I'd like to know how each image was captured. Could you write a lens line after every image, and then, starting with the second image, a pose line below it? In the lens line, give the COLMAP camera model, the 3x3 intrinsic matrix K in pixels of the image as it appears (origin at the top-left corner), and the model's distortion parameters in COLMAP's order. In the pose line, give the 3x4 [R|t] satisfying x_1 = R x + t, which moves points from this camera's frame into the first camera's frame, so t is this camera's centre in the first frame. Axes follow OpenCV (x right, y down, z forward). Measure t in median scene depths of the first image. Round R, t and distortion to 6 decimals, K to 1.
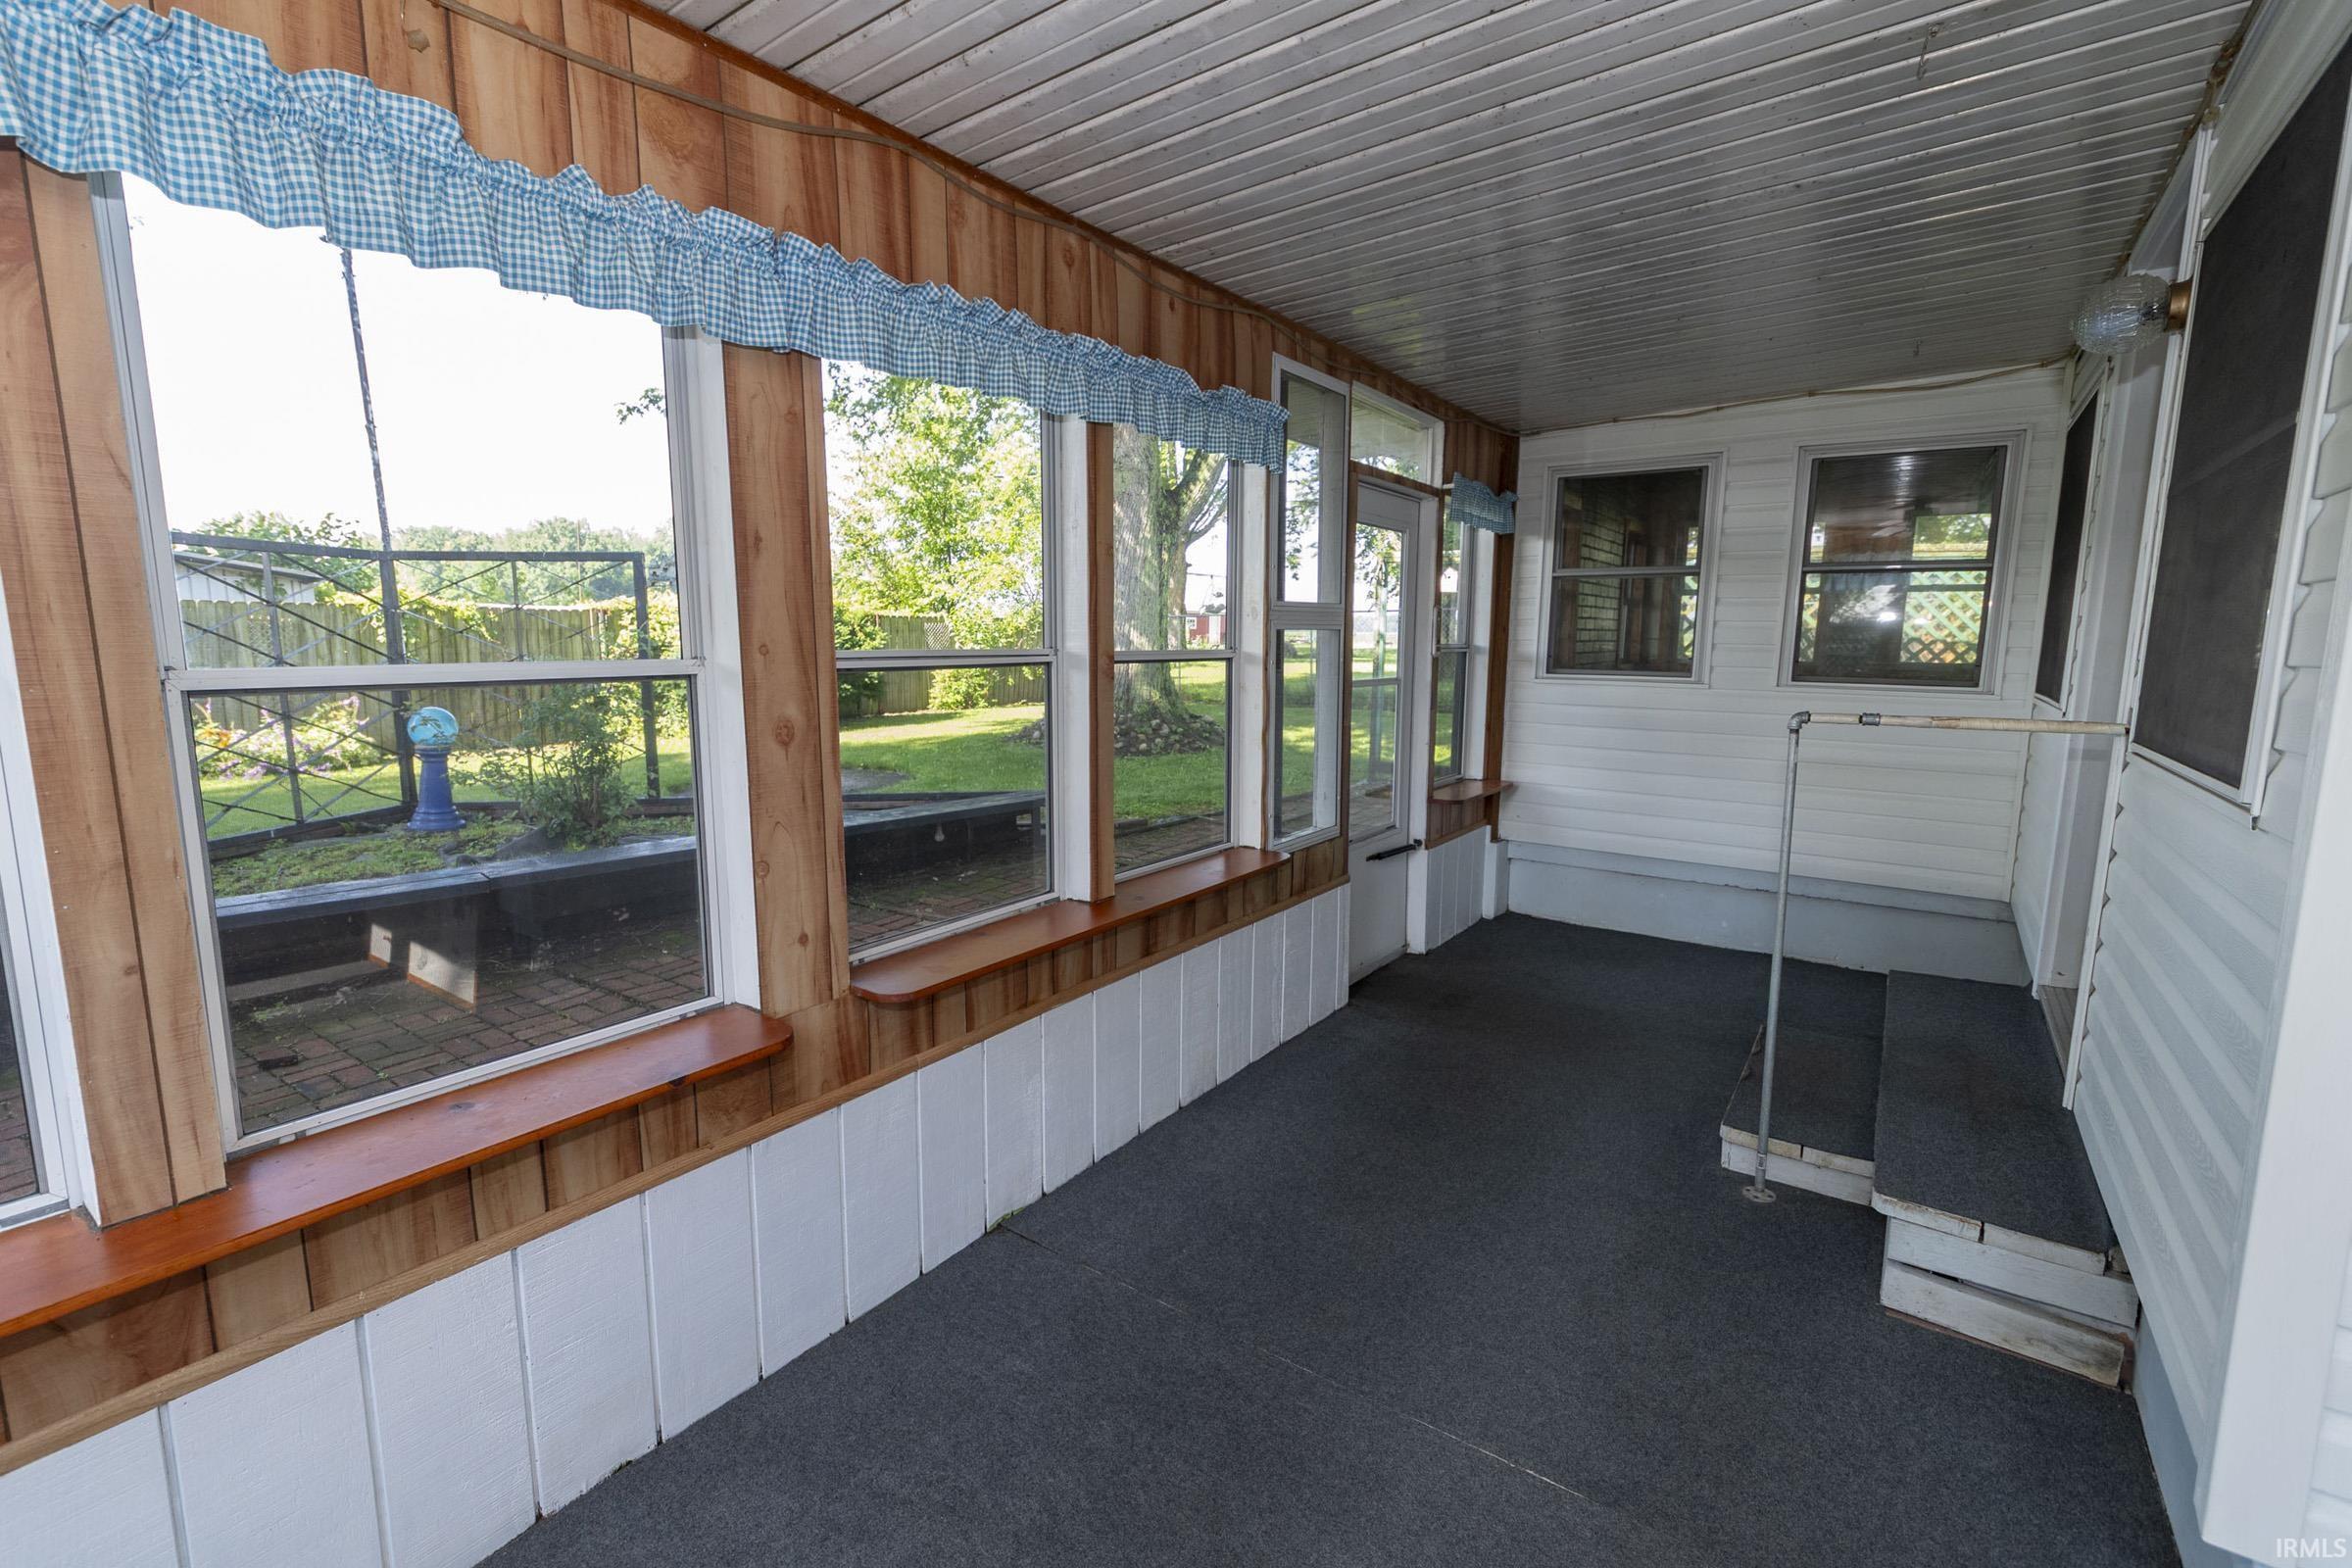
lens RADIAL K [[1021.3, 0, 1099.5], [0, 1021.3, 771.9], [0, 0, 1]] dist [0.002149, -0.000150]
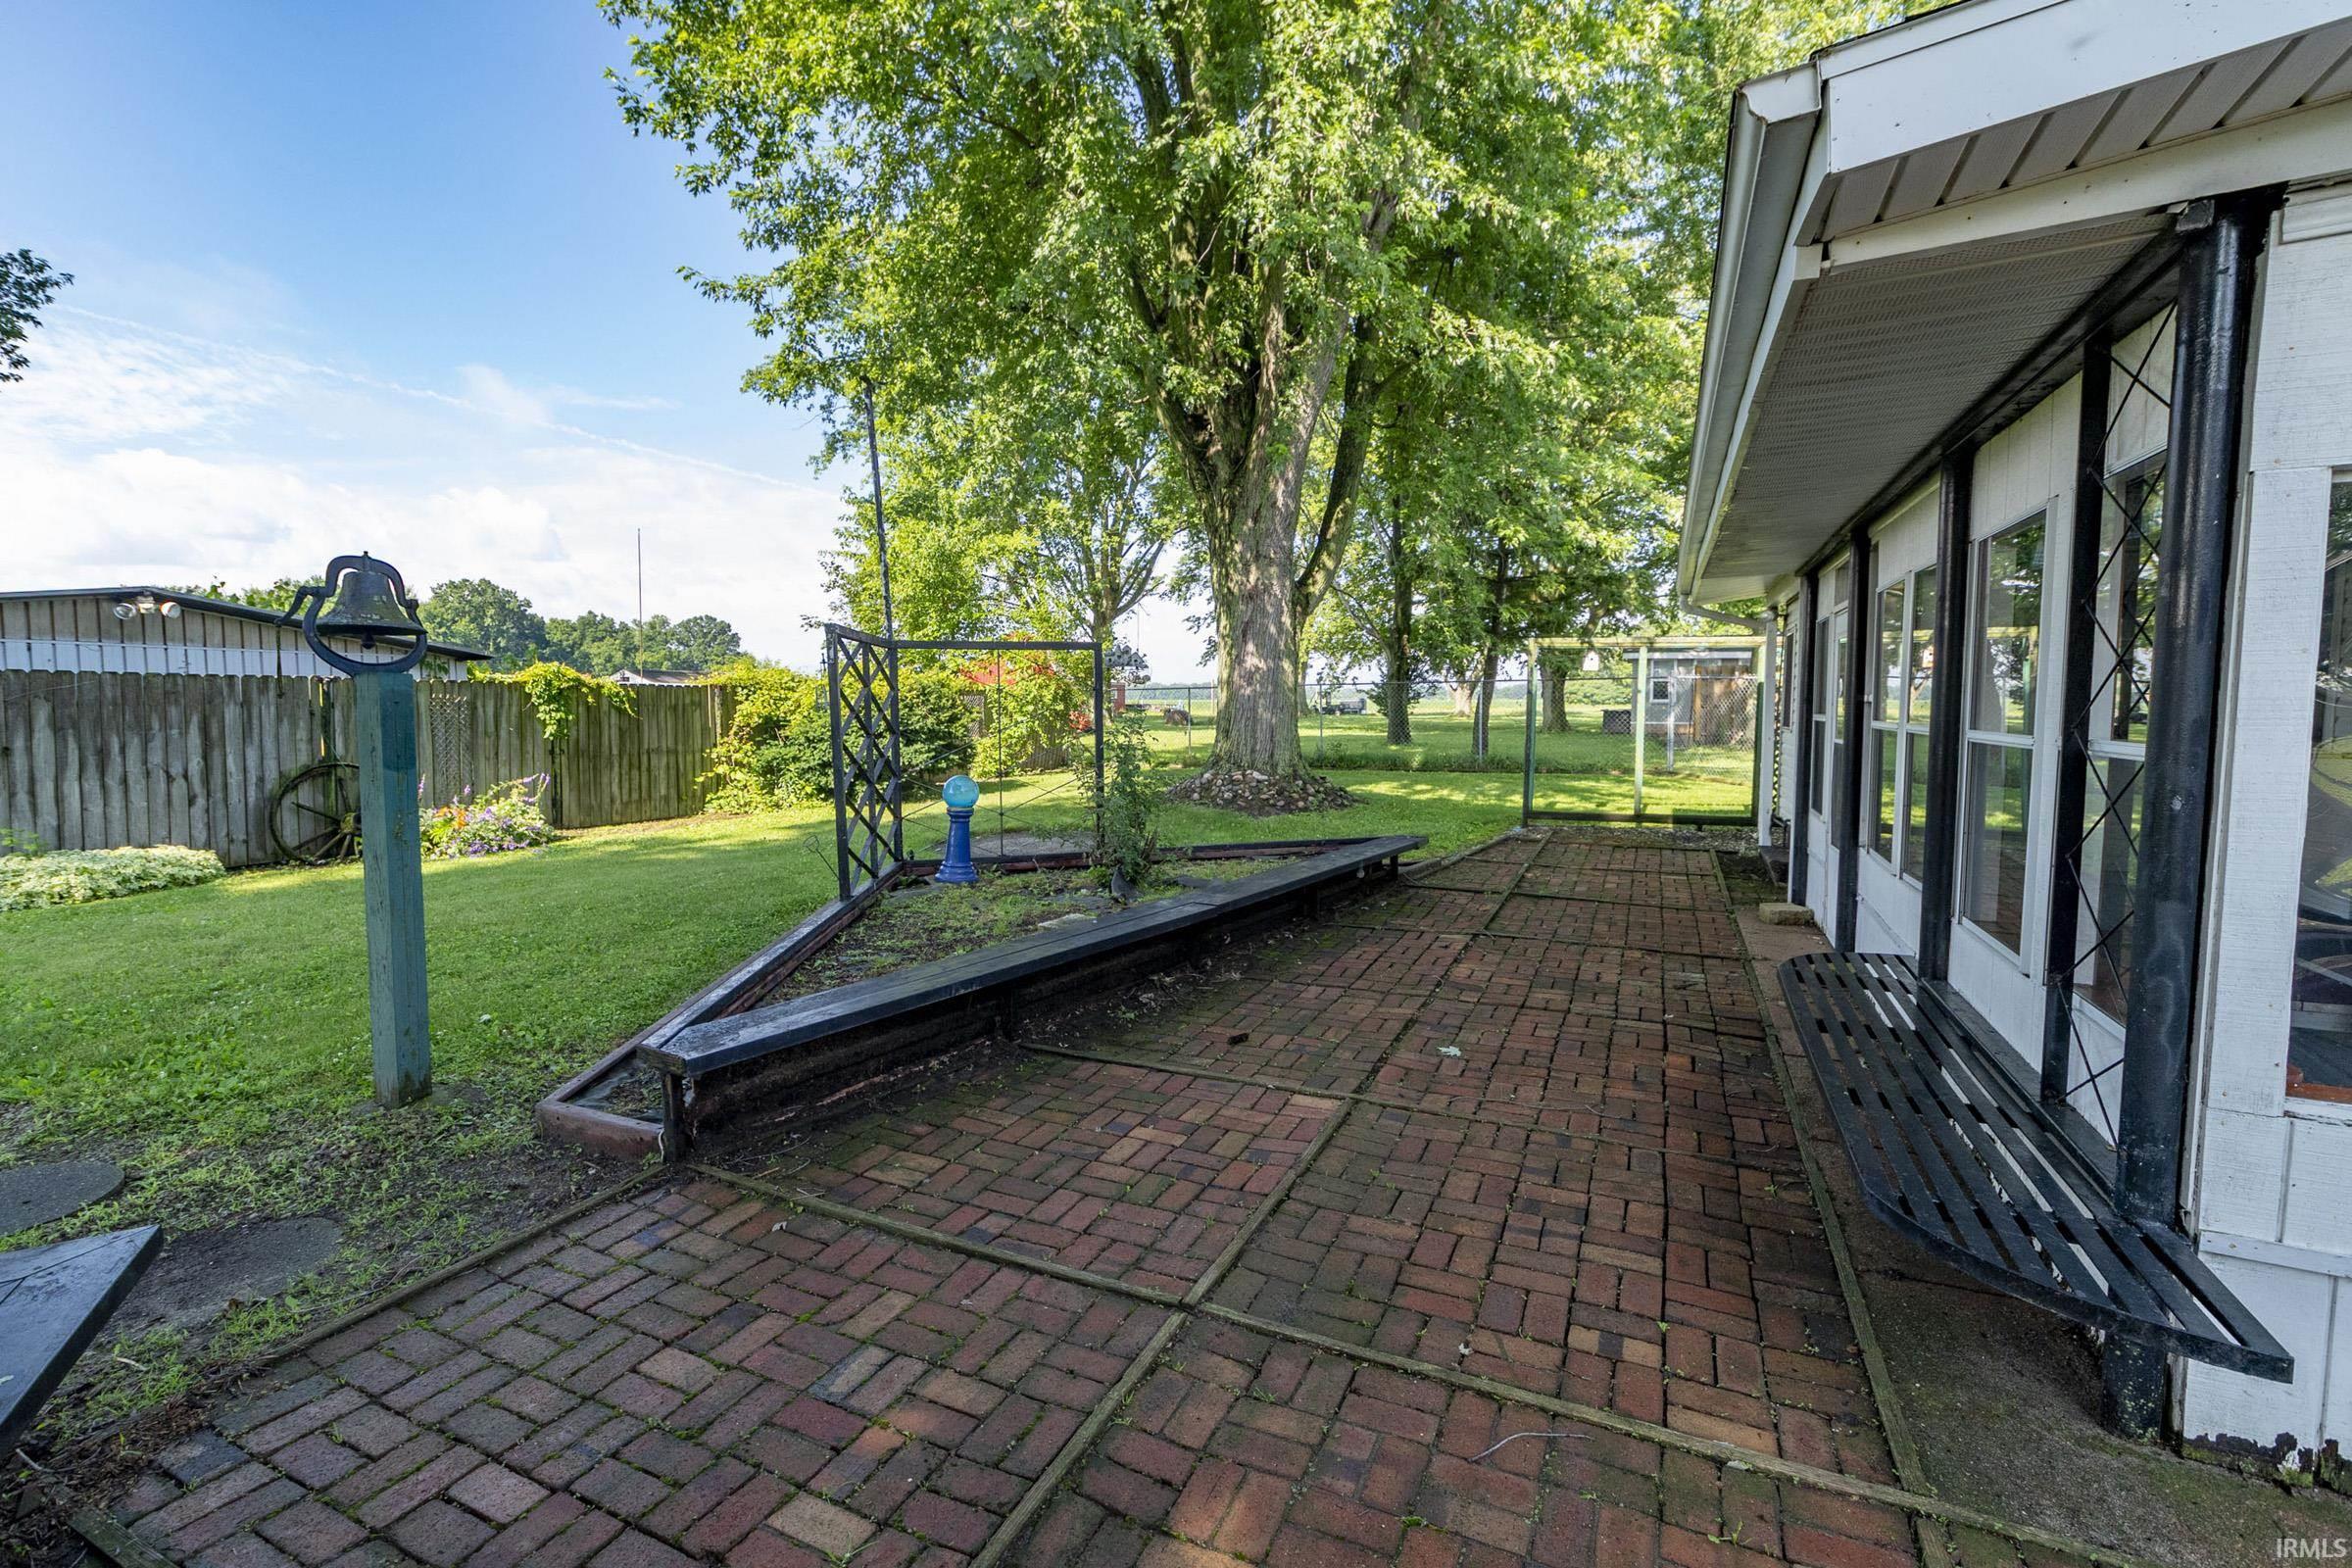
lens RADIAL K [[1027.1, 0, 1124.4], [0, 1027.1, 770.7], [0, 0, 1]] dist [0.002137, -0.000044]
pose [[0.983417, -0.018113, 0.180452, -0.360178], [0.030088, 0.997506, -0.063842, 0.005088], [-0.178845, 0.068212, 0.981510, -0.095394]]
